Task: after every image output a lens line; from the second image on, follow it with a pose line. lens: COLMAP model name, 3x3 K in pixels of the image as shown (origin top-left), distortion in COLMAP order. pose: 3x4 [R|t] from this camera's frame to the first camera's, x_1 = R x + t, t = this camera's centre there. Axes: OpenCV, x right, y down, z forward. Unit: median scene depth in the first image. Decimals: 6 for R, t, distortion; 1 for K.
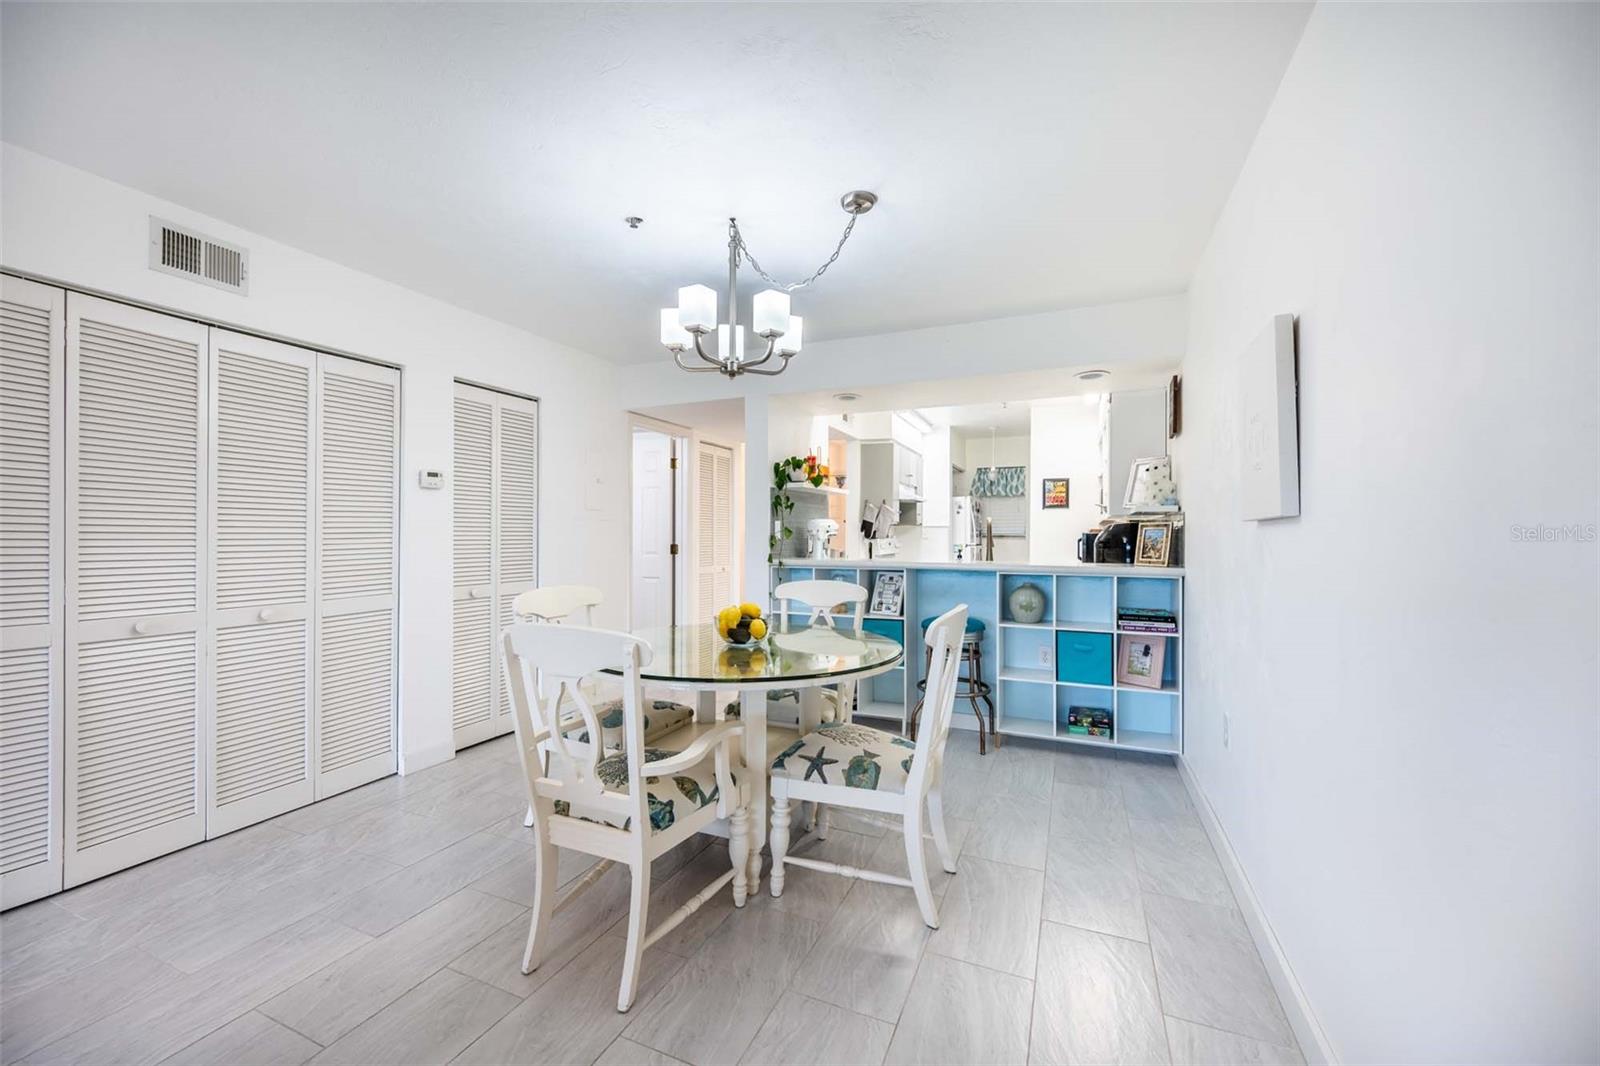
lens RADIAL K [[625.7, 0, 802.7], [0, 625.7, 522.5], [0, 0, 1]] dist [0.001132, 0.000258]
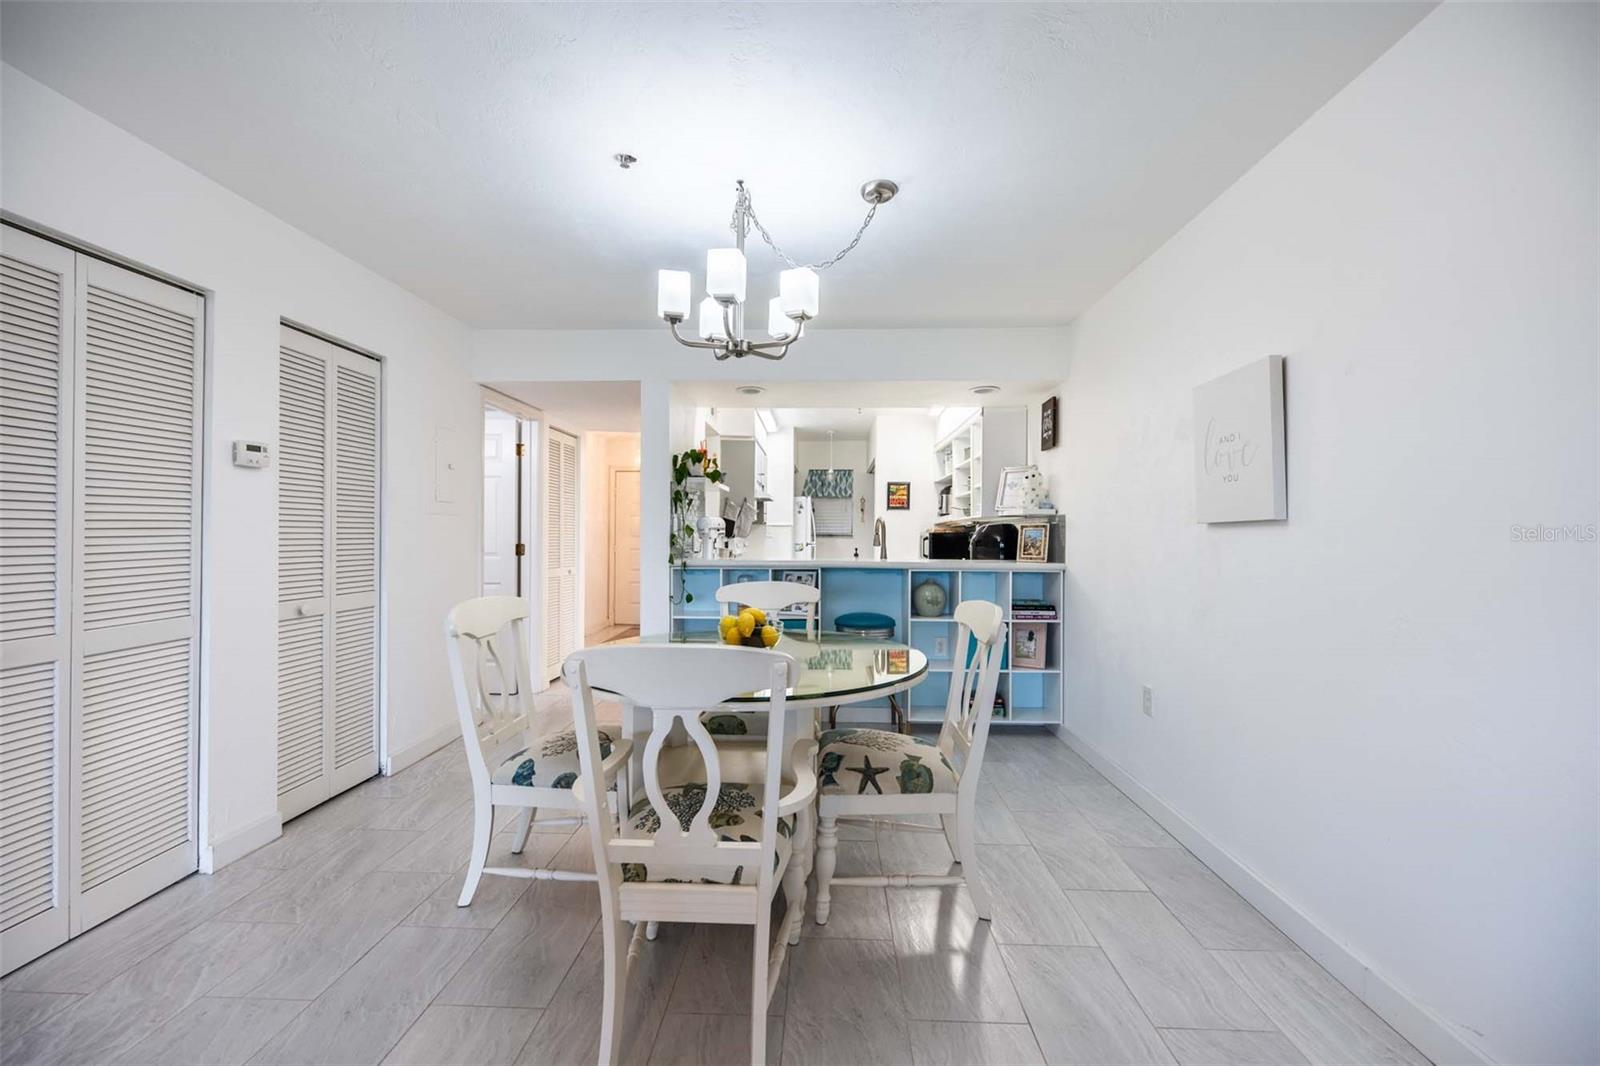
lens RADIAL K [[625.7, 0, 799.9], [0, 625.7, 523.3], [0, 0, 1]] dist [0.001132, 0.000258]
pose [[0.931484, 0.009052, 0.363670, -0.269379], [-0.010057, 0.999949, 0.000869, 0.003100], [-0.363644, -0.004466, 0.931527, 0.099065]]
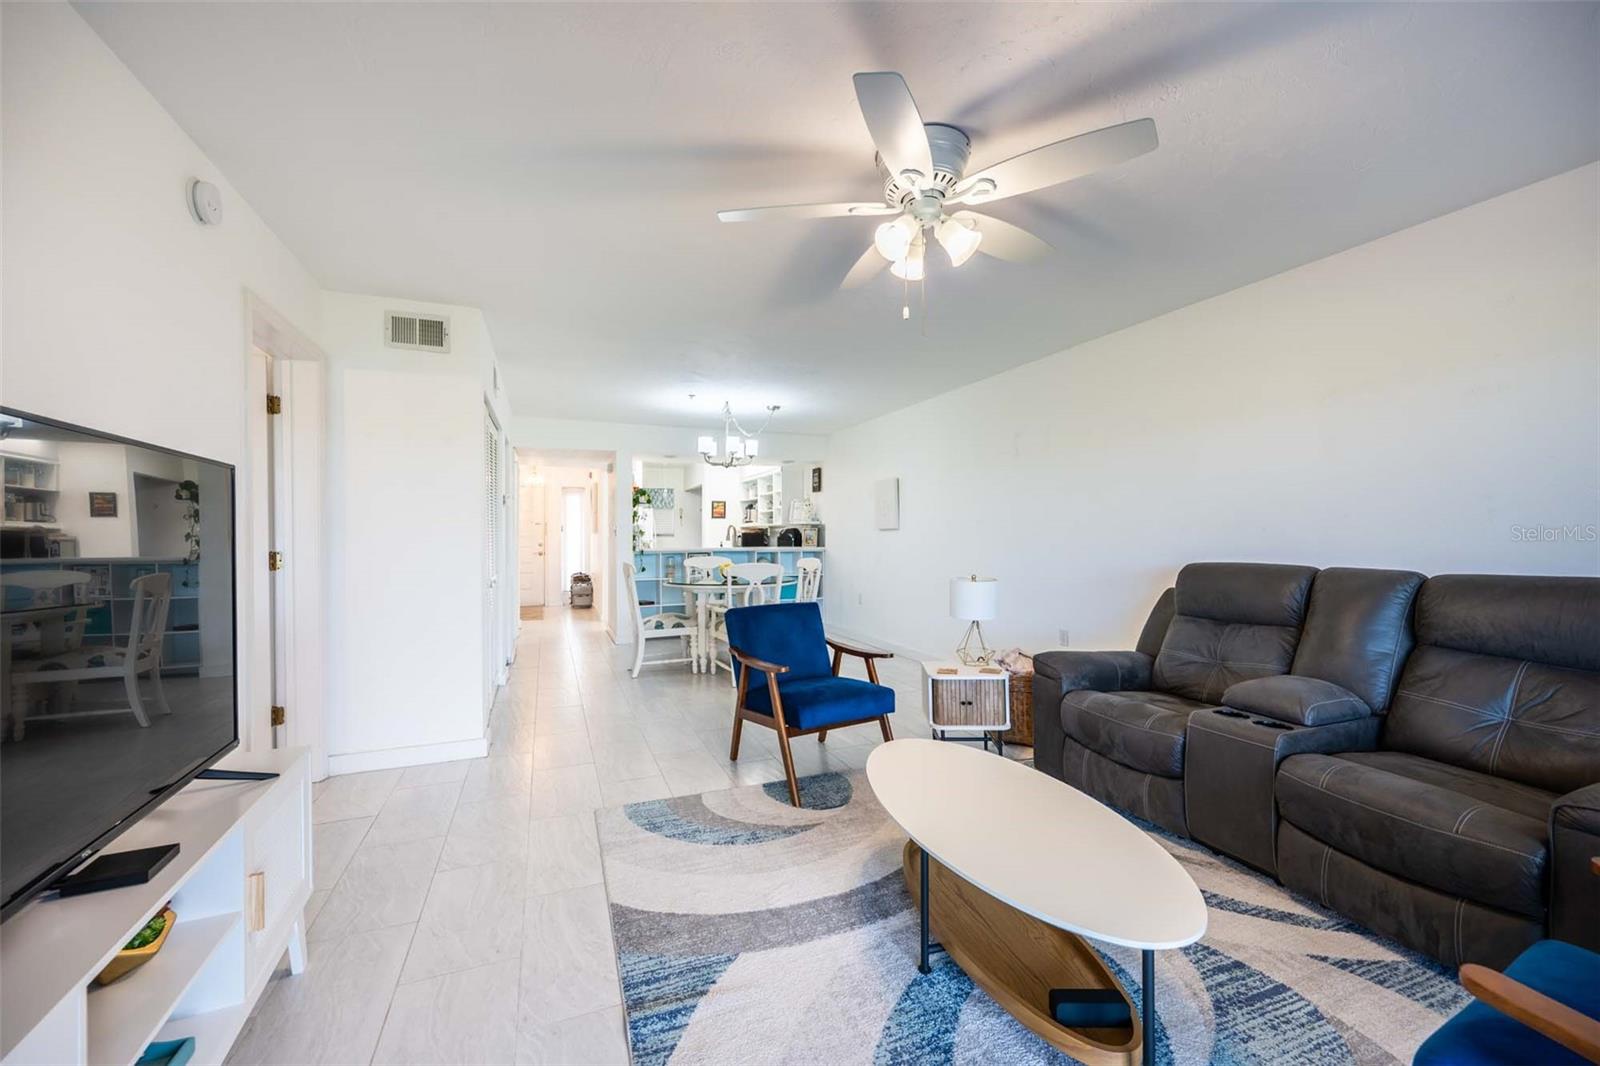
lens RADIAL K [[625.7, 0, 788.5], [0, 625.7, 538.1], [0, 0, 1]] dist [0.001132, 0.000258]
pose [[0.704041, -0.009568, 0.710095, -1.256460], [-0.010487, 0.999660, 0.023867, -0.019804], [-0.710082, -0.024250, 0.703701, -0.646104]]
